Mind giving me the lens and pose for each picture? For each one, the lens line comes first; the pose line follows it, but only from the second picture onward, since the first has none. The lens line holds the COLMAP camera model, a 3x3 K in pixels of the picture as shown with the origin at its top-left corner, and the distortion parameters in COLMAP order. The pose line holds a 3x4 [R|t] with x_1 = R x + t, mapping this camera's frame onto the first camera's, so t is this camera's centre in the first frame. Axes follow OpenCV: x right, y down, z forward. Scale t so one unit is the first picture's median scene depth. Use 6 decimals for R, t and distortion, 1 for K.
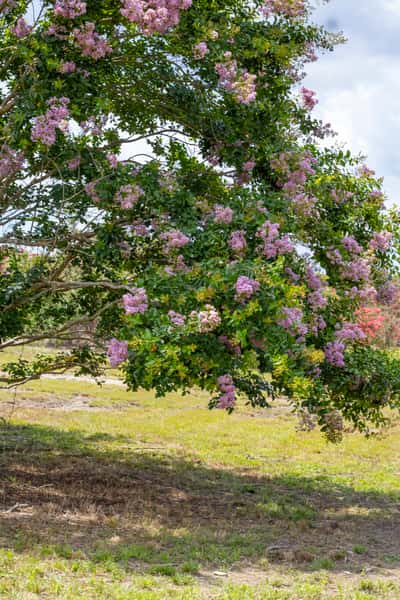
lens RADIAL K [[1429.0, 0, 200.0], [0, 1429.0, 300.0], [0, 0, 1]] dist [-0.248476, 0.720229]
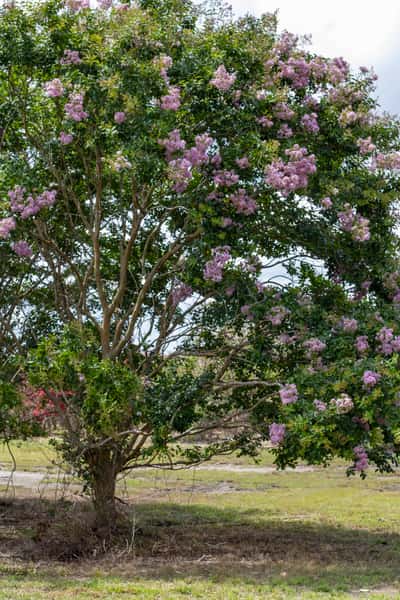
lens RADIAL K [[1429.0, 0, 200.0], [0, 1429.0, 300.0], [0, 0, 1]] dist [-0.248476, 0.720229]
pose [[0.994759, -0.063114, -0.080445, -0.013000], [0.057688, 0.996011, -0.068078, -0.000858], [0.084421, 0.063080, 0.994431, -0.301640]]
